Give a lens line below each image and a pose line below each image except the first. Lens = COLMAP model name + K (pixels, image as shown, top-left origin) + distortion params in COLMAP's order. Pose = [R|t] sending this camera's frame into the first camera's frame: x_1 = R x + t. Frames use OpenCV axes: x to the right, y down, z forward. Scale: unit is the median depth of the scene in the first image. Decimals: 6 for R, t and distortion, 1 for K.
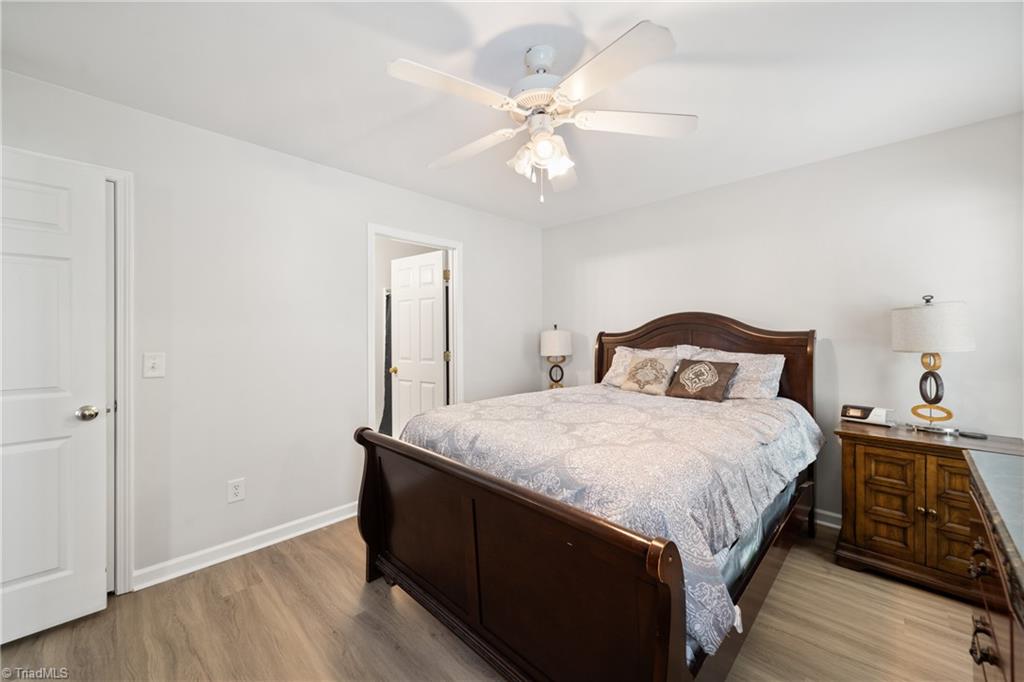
lens RADIAL K [[392.2, 0, 518.1], [0, 392.2, 336.5], [0, 0, 1]] dist [0.006874, -0.000409]
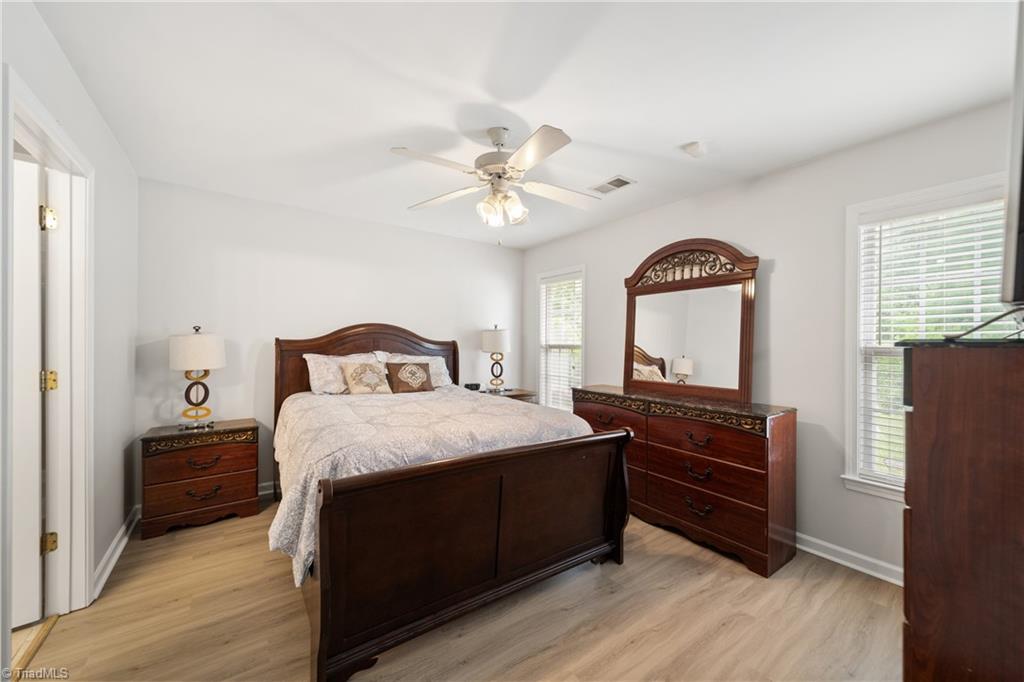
lens RADIAL K [[392.2, 0, 514.2], [0, 392.2, 345.2], [0, 0, 1]] dist [0.006874, -0.000409]
pose [[0.185050, 0.005321, 0.982715, -0.768436], [-0.003185, 0.999983, -0.004815, 0.009236], [-0.982724, -0.002239, 0.185064, 0.436909]]
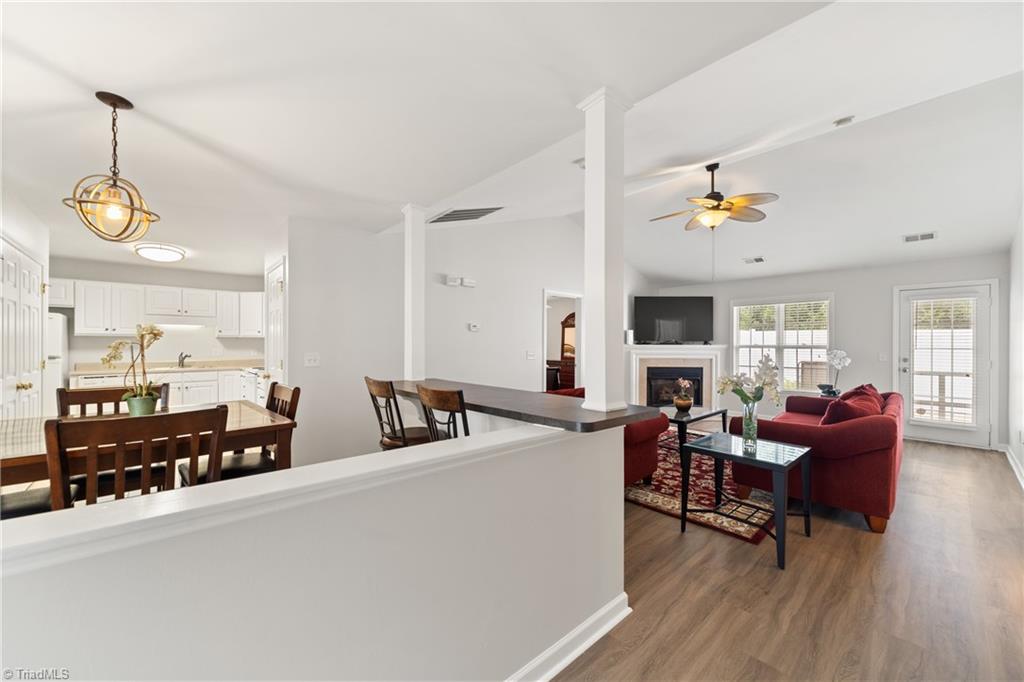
lens RADIAL K [[392.2, 0, 521.8], [0, 392.2, 348.4], [0, 0, 1]] dist [0.006874, -0.000409]
pose [[0.060023, -0.003800, 0.998190, -3.226573], [-0.001193, 0.999992, 0.003879, 0.018142], [-0.998196, -0.001424, 0.060018, 0.466137]]
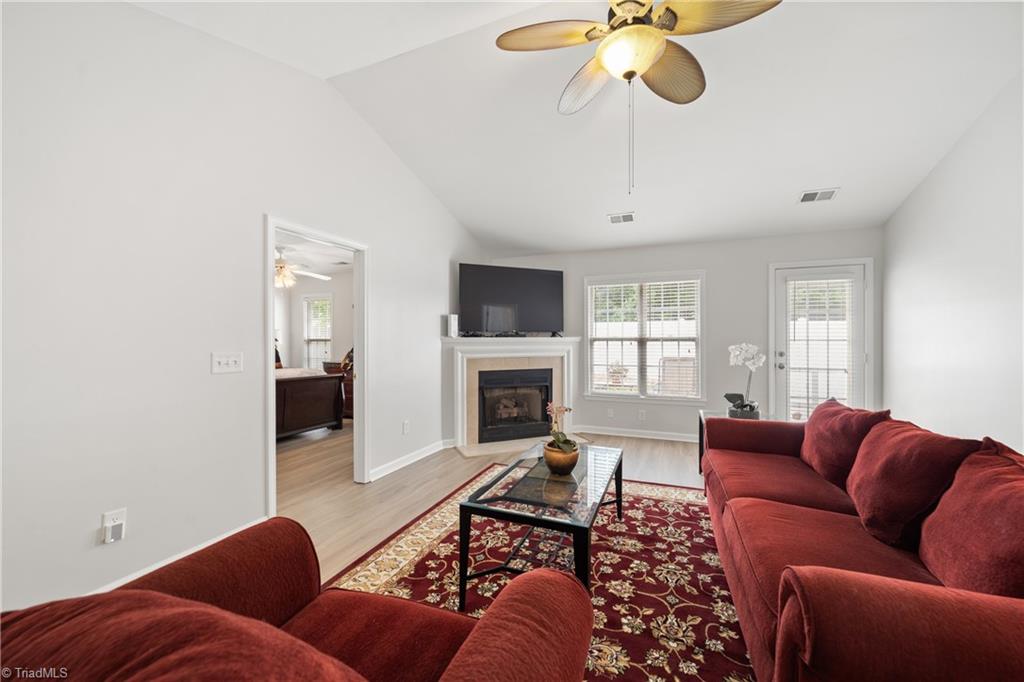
lens RADIAL K [[392.2, 0, 518.3], [0, 392.2, 339.6], [0, 0, 1]] dist [0.006874, -0.000409]
pose [[-0.365819, 0.003679, 0.930679, -2.192655], [0.006927, 0.999975, -0.001230, 0.015292], [-0.930660, 0.005997, -0.365835, 0.248365]]
